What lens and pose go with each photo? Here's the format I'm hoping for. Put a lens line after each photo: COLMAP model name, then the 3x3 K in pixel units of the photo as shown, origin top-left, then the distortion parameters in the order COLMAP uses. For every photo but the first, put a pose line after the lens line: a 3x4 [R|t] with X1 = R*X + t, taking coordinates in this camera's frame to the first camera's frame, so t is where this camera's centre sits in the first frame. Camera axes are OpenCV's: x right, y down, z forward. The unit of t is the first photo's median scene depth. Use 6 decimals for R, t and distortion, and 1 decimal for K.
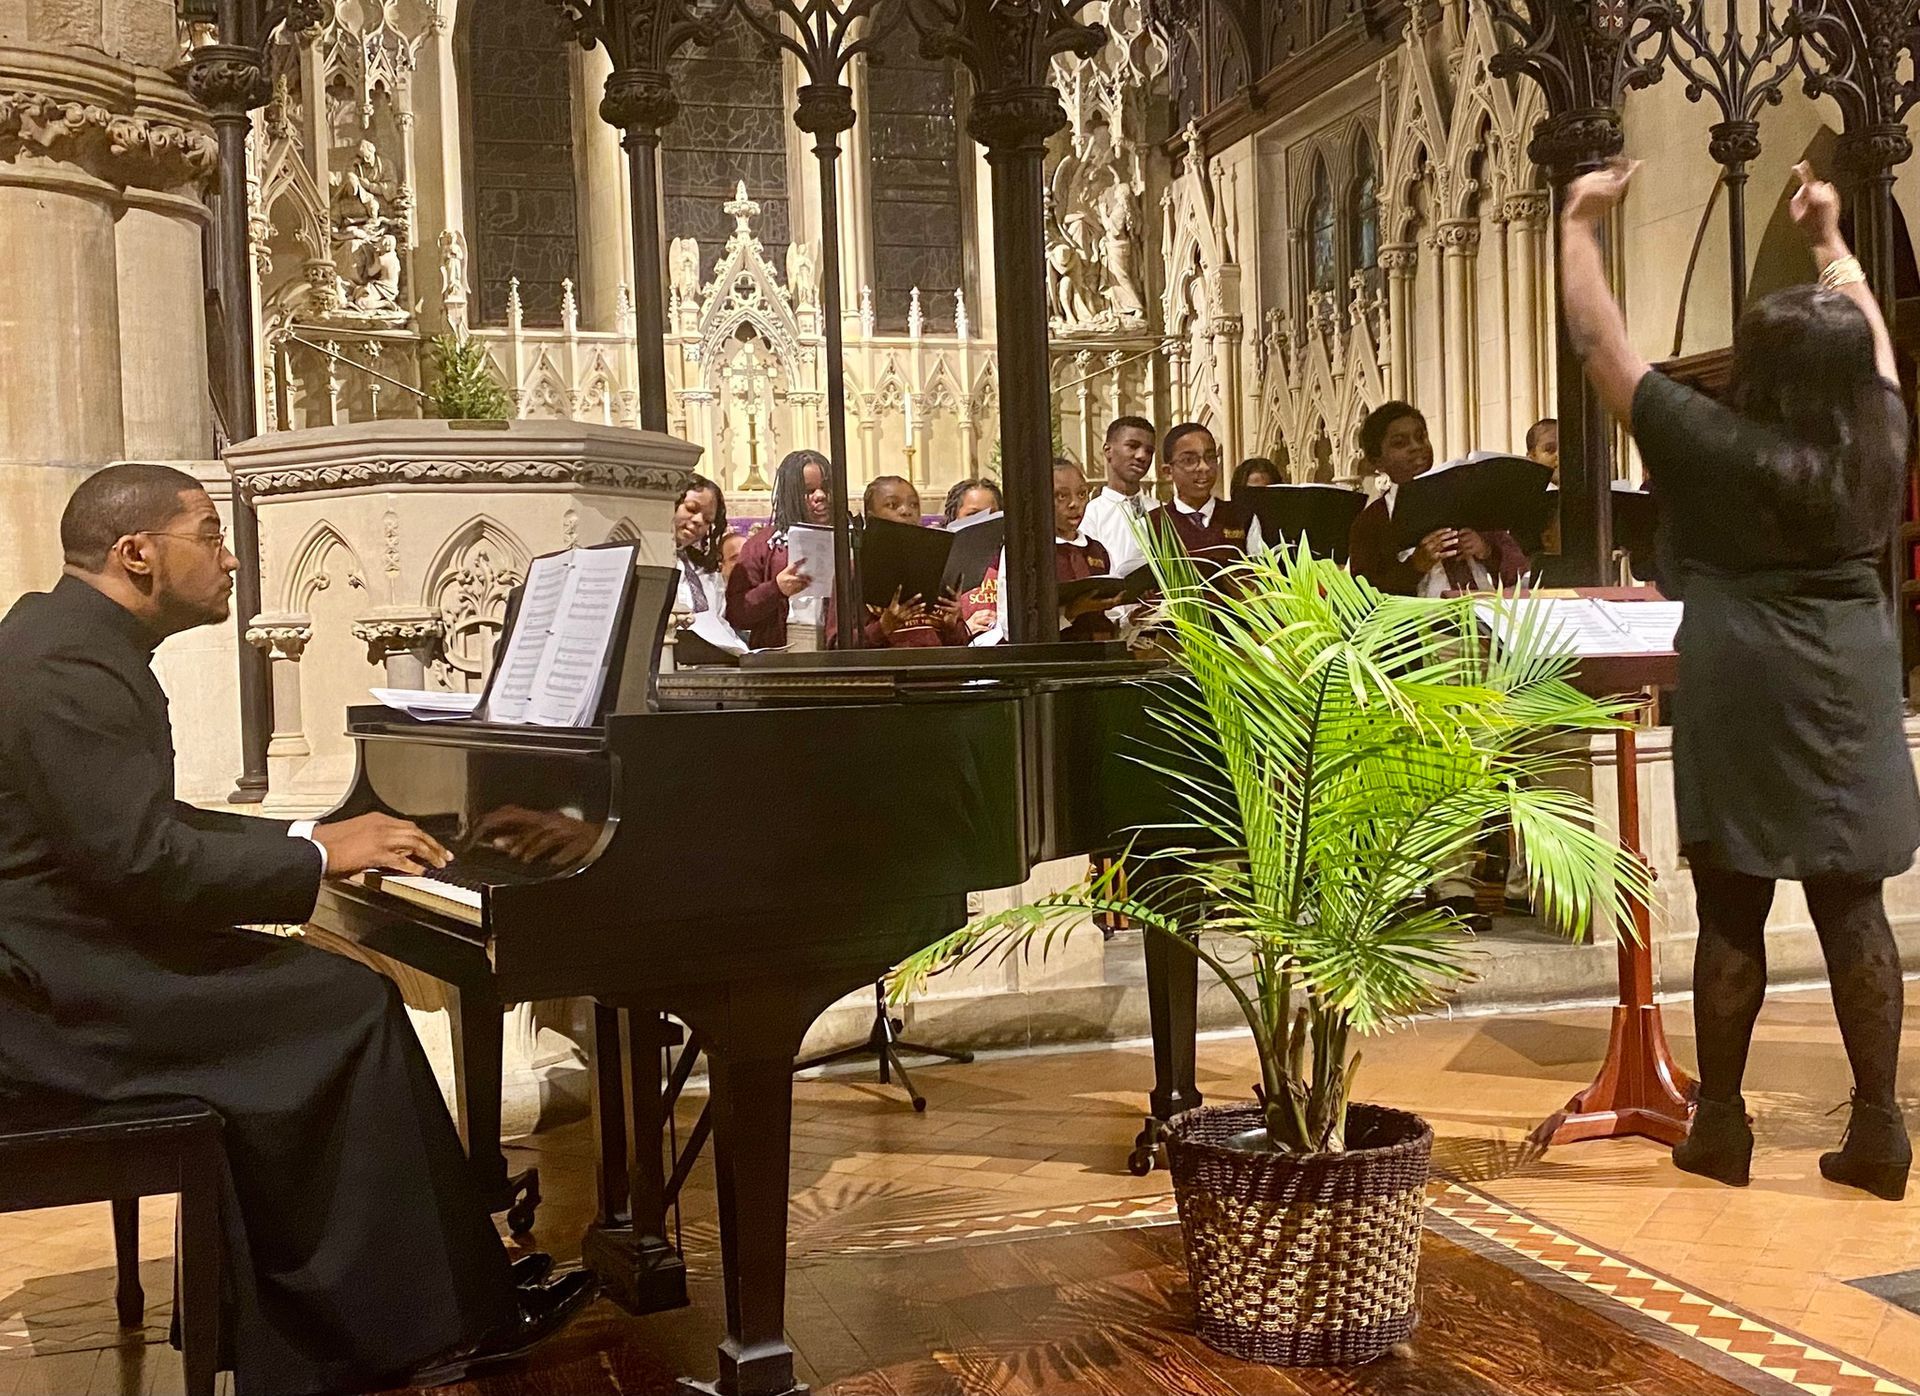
lens RADIAL K [[2206.2, 0, 952.2], [0, 2206.2, 698.1], [0, 0, 1]] dist [0.056318, 0.000000]
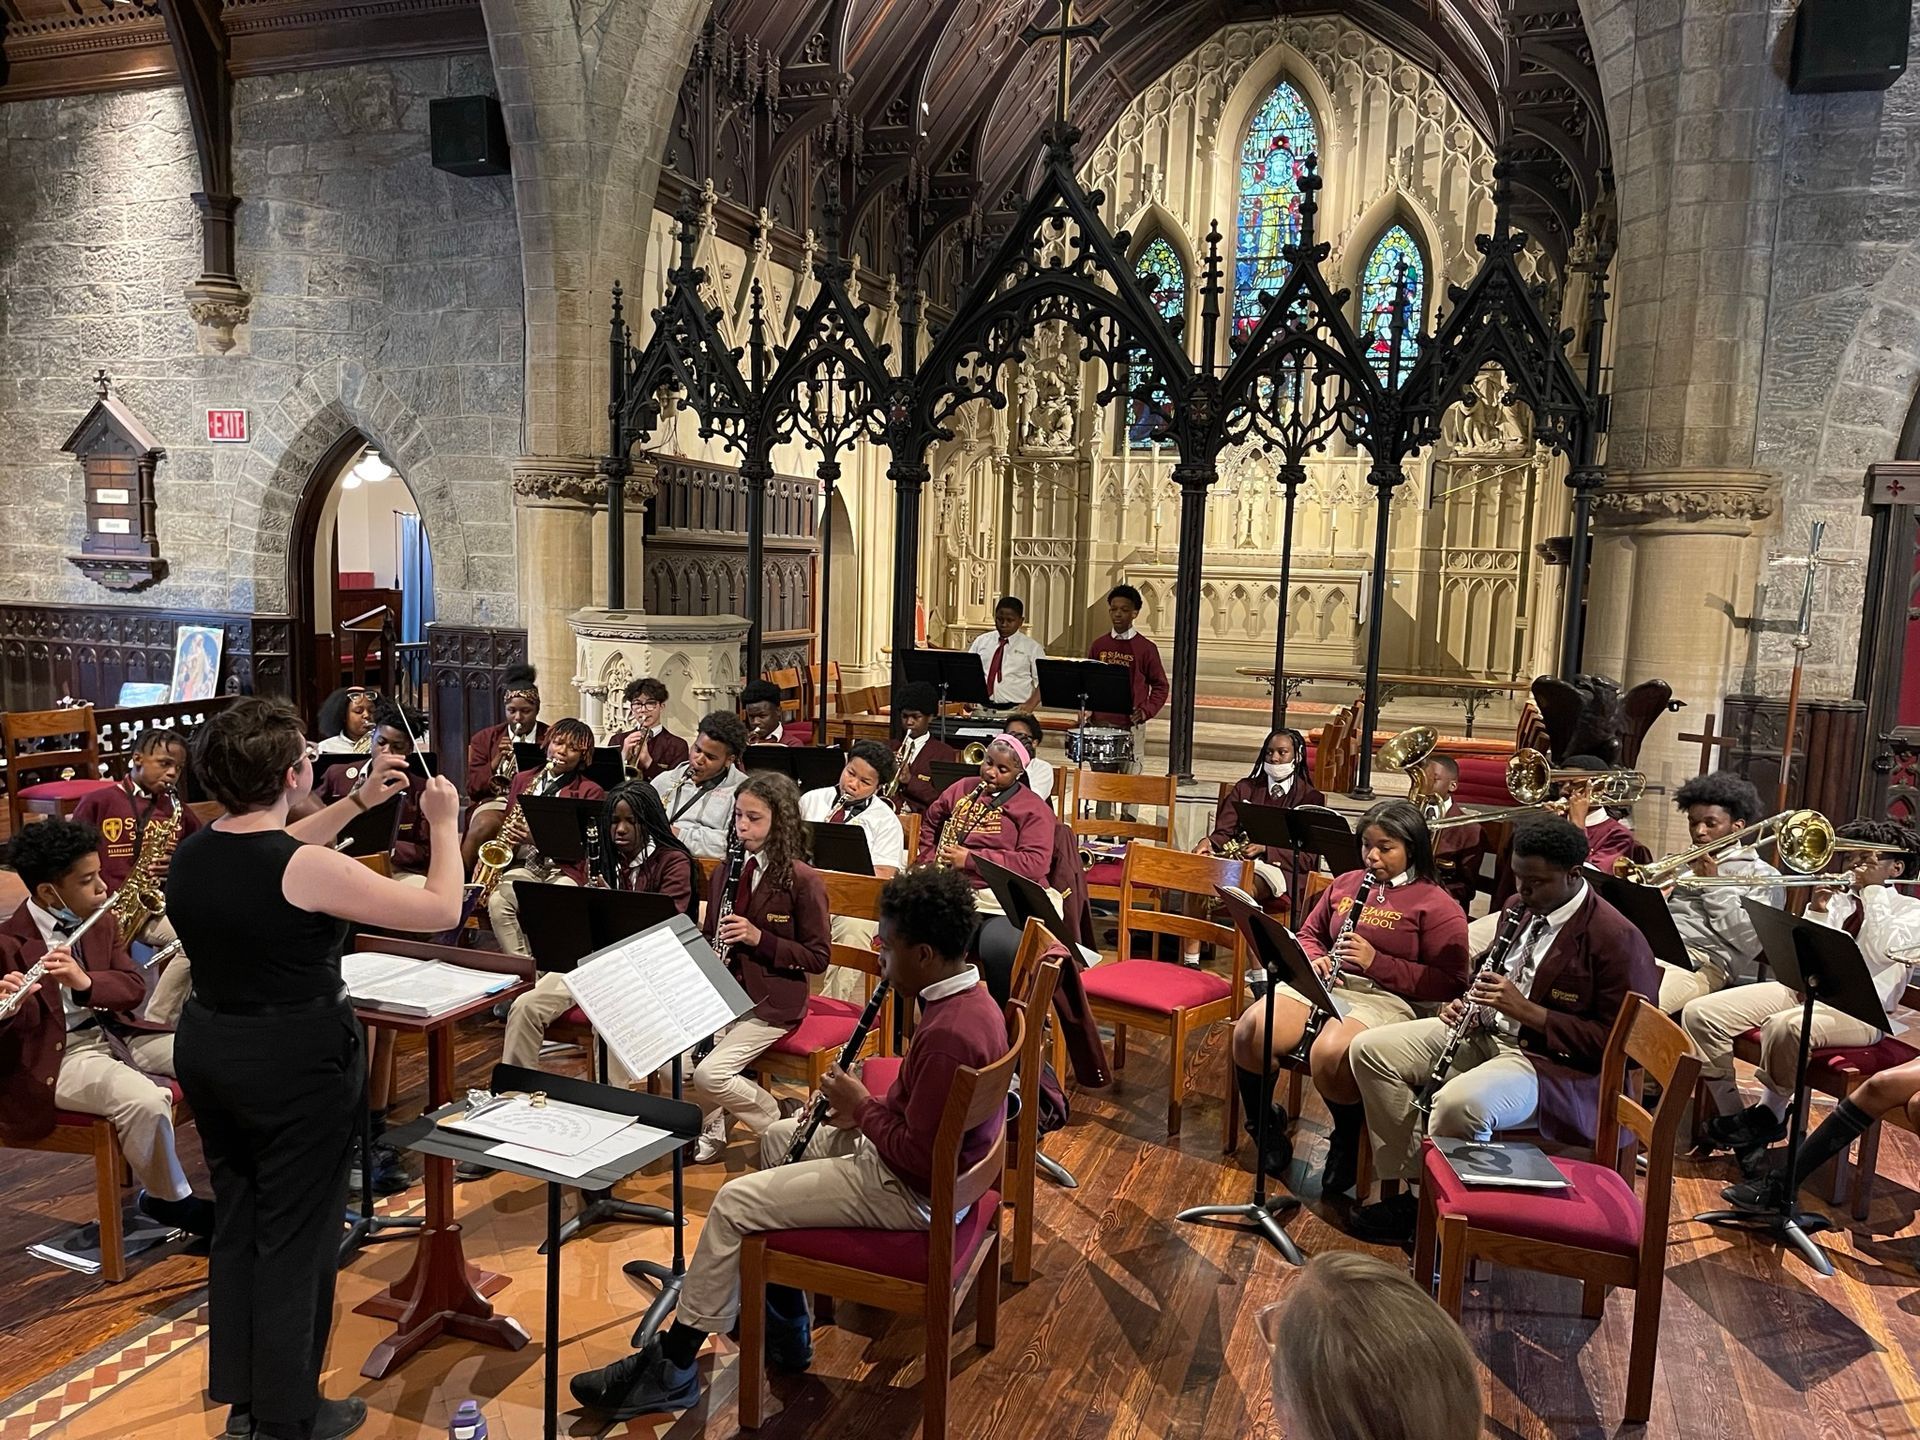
lens RADIAL K [[1442.0, 0, 959.4], [0, 1442.0, 725.2], [0, 0, 1]] dist [0.072675, -0.095265]
pose [[0.803449, 0.127256, -0.581615, 0.423851], [-0.064763, 0.989774, 0.127095, -0.089370], [0.591841, -0.064447, 0.803474, -0.063268]]
